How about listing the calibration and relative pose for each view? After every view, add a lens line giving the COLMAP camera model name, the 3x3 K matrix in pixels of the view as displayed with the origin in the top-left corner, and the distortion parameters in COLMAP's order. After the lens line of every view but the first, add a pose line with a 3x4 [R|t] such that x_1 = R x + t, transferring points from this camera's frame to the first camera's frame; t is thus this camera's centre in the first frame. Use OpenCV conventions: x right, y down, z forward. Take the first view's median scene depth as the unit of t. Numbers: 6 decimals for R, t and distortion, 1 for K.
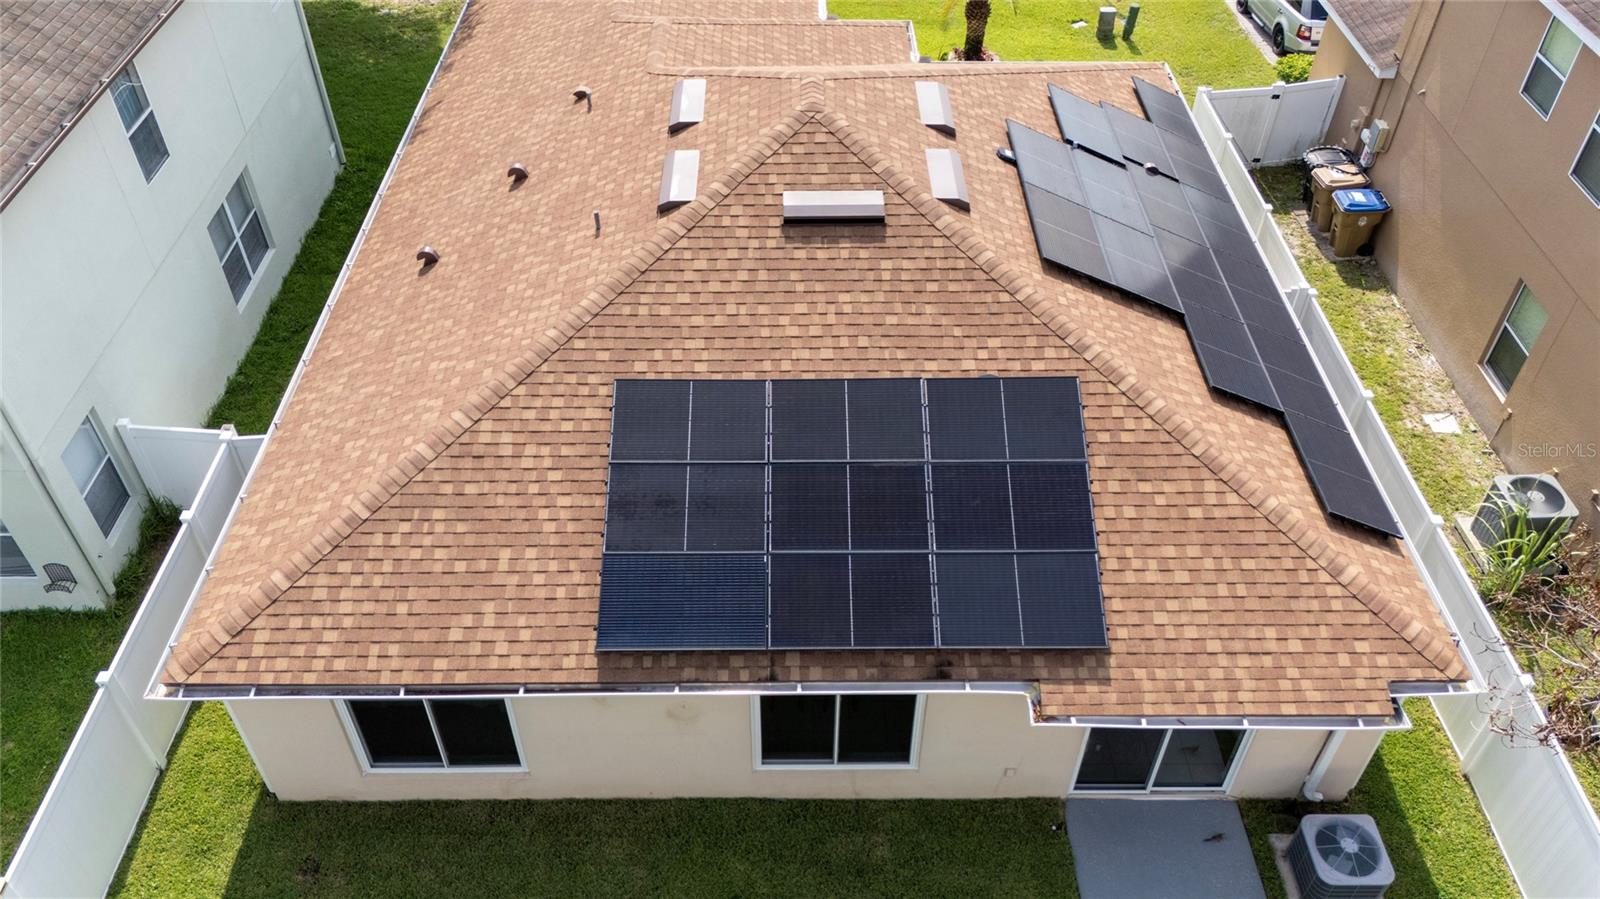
lens RADIAL K [[1245.9, 0, 800.1], [0, 1245.9, 441.5], [0, 0, 1]] dist [0.037688, -0.053720]
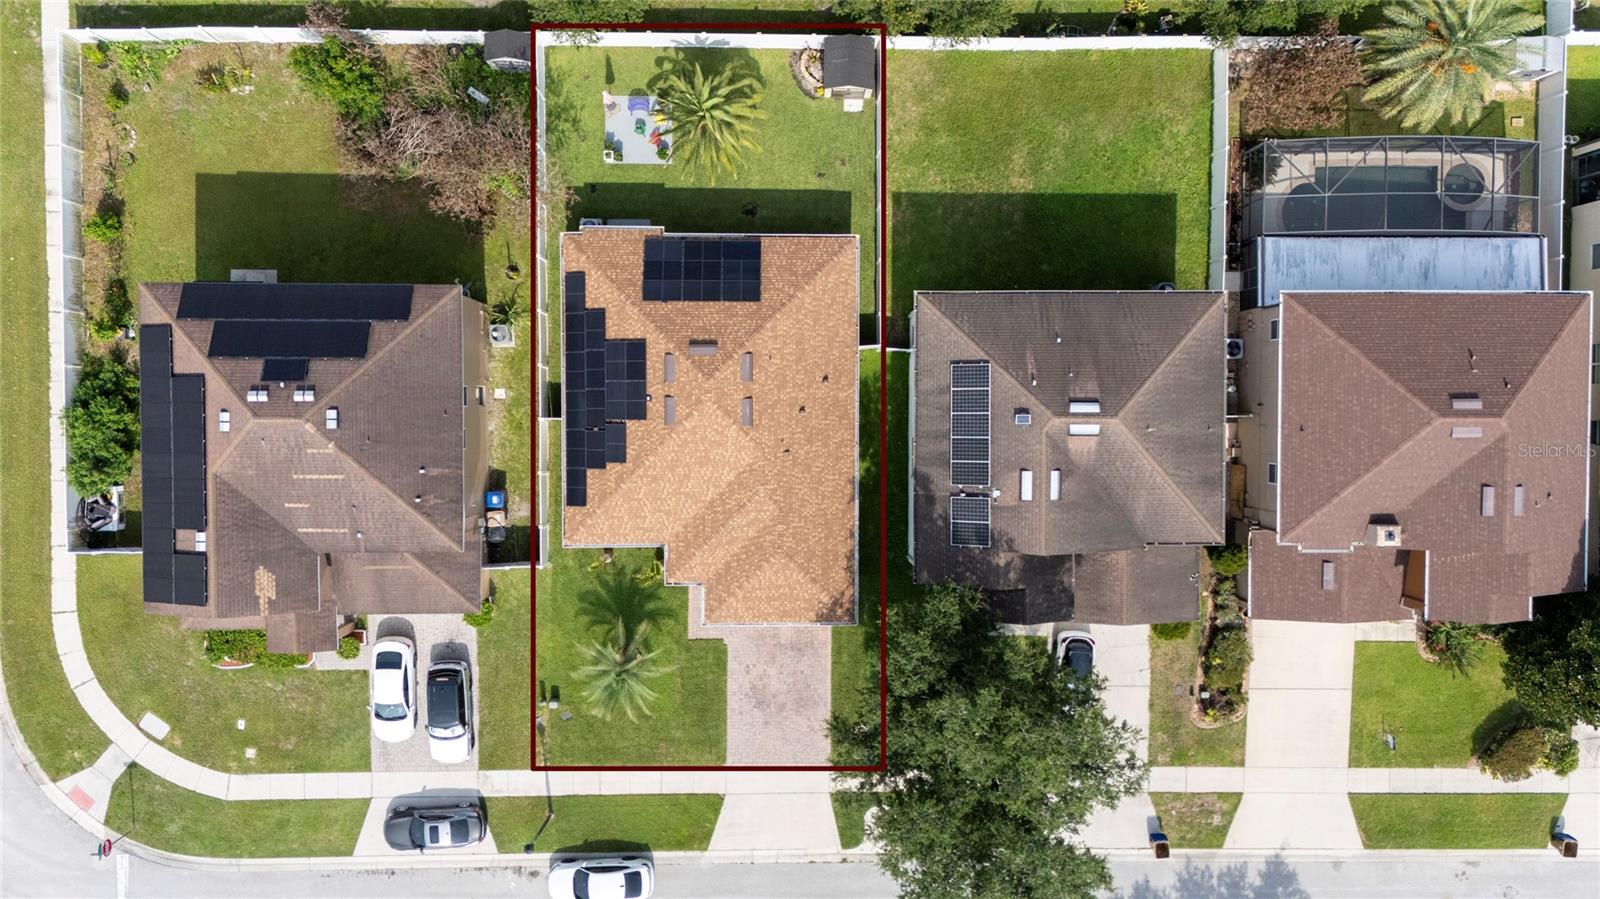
lens RADIAL K [[1245.9, 0, 804.0], [0, 1245.9, 449.8], [0, 0, 1]] dist [0.037688, -0.053720]
pose [[-0.999008, -0.009505, -0.043508, -0.113546], [-0.024963, -0.689533, 0.723824, -3.094797], [-0.036880, 0.724192, 0.688612, -1.329180]]
